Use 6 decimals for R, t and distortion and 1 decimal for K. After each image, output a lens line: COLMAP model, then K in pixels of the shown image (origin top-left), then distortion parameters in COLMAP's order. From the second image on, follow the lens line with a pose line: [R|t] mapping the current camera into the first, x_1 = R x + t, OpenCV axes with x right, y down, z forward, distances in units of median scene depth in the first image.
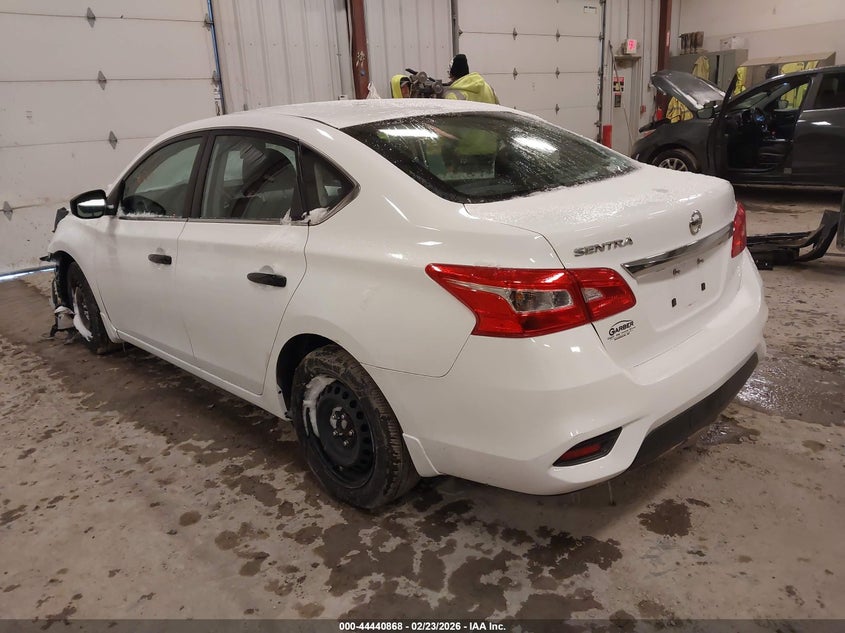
lens RADIAL K [[684.0, 0, 423.9], [0, 684.0, 316.3], [0, 0, 1]] dist [0.004035, 0.005267]
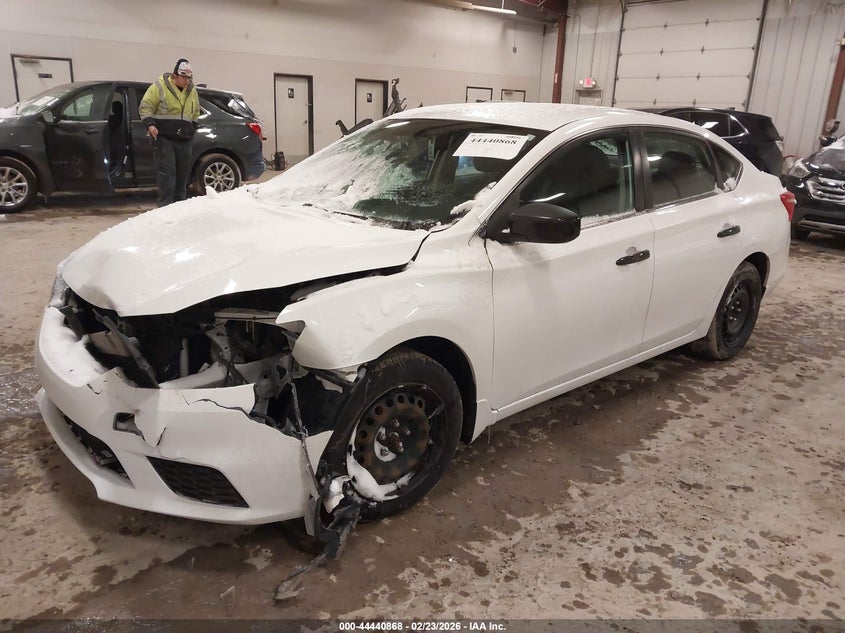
lens RADIAL K [[643.5, 0, 423.0], [0, 643.5, 316.2], [0, 0, 1]] dist [0.008489, 0.012344]
pose [[0.054531, -0.255136, 0.965366, -1.425258], [0.255296, 0.938233, 0.233544, -0.331340], [-0.965324, 0.233719, 0.116298, 1.305769]]
